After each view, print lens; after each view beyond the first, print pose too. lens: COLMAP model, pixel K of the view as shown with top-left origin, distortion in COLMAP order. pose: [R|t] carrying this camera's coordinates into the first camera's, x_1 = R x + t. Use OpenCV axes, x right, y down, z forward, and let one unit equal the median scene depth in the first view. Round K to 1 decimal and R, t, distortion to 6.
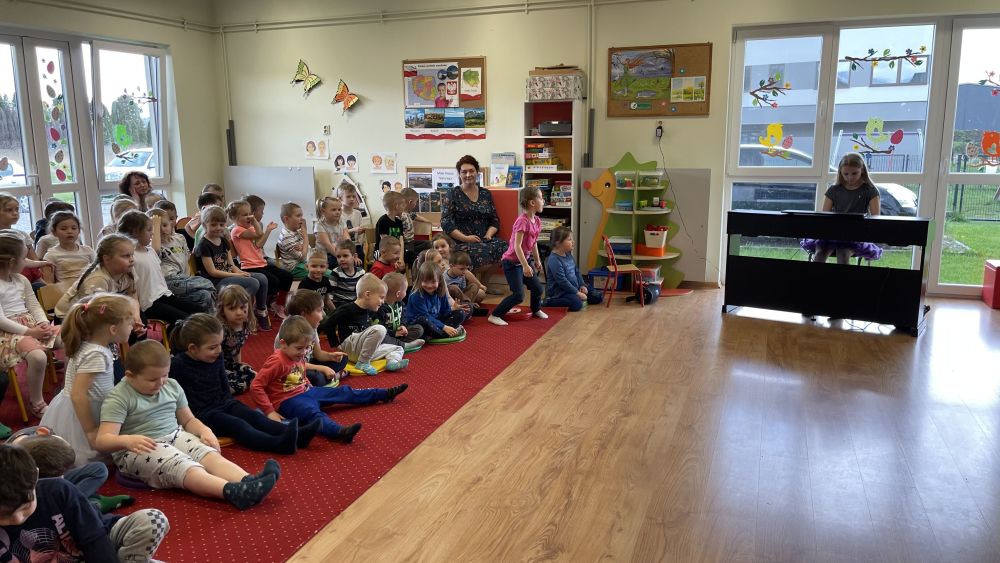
lens RADIAL K [[754.5, 0, 497.5], [0, 754.5, 284.8], [0, 0, 1]] dist [0.069538, -0.090232]
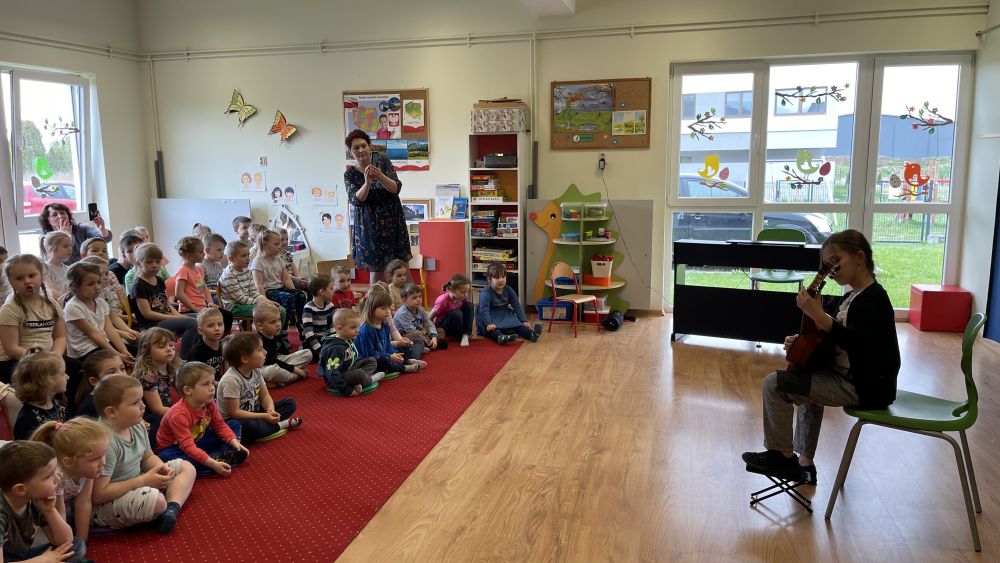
lens RADIAL K [[752.0, 0, 497.0], [0, 752.0, 283.7], [0, 0, 1]] dist [0.078881, -0.111465]
pose [[0.994674, -0.018631, 0.101374, -0.033743], [0.022035, 0.999227, -0.032556, -0.010803], [-0.100689, 0.034616, 0.994316, 0.010818]]
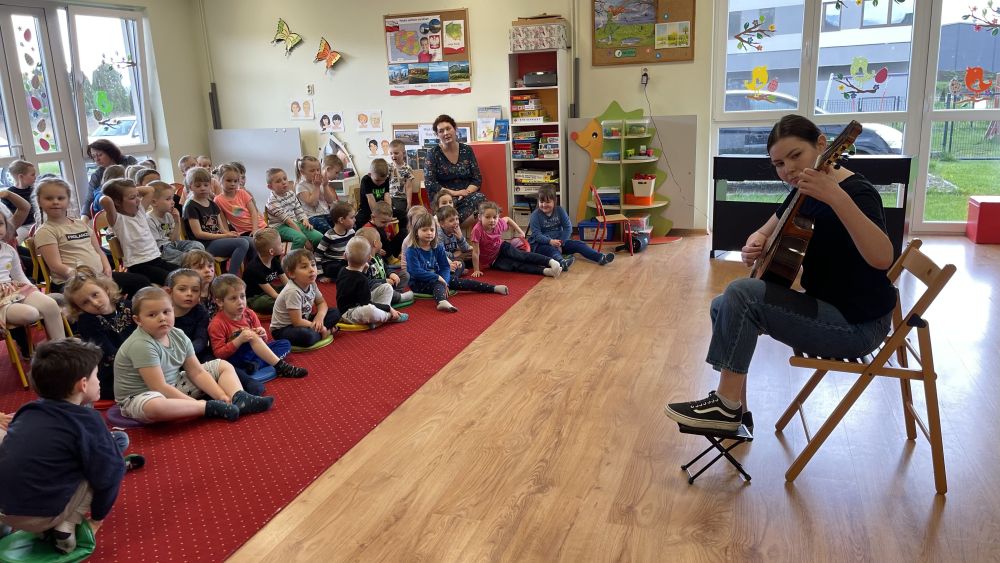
lens RADIAL K [[755.5, 0, 500.2], [0, 755.5, 284.6], [0, 0, 1]] dist [0.073784, -0.102791]
pose [[0.999280, -0.037003, 0.008349, 0.005627], [0.036500, 0.997880, 0.053889, 0.006564], [-0.010326, -0.053545, 0.998512, -0.009217]]
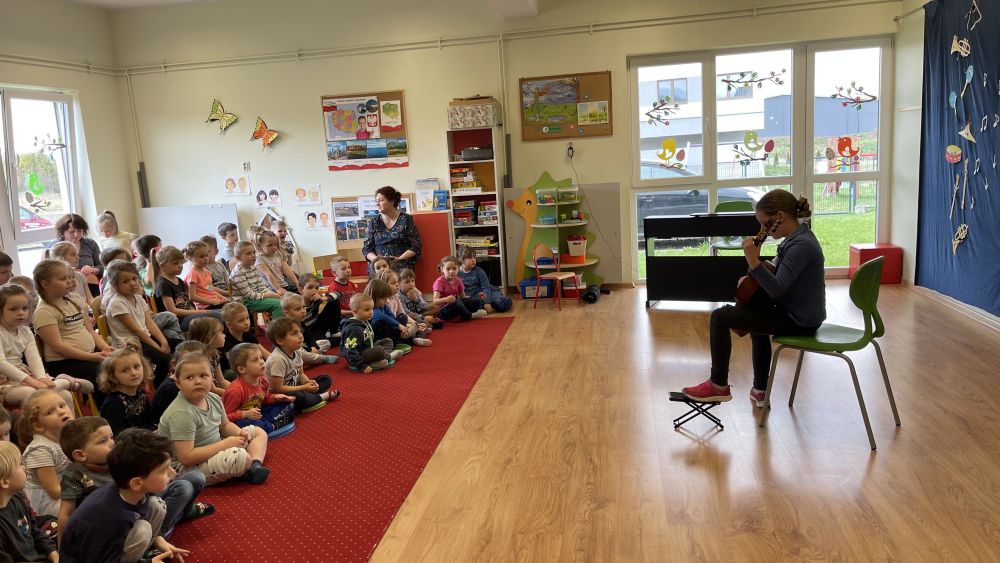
lens RADIAL K [[752.0, 0, 497.0], [0, 752.0, 283.7], [0, 0, 1]] dist [0.078881, -0.111465]
pose [[0.981326, -0.082457, 0.173779, -0.101716], [0.087965, 0.995829, -0.024220, 0.007879], [-0.171058, 0.039054, 0.984487, -0.061972]]
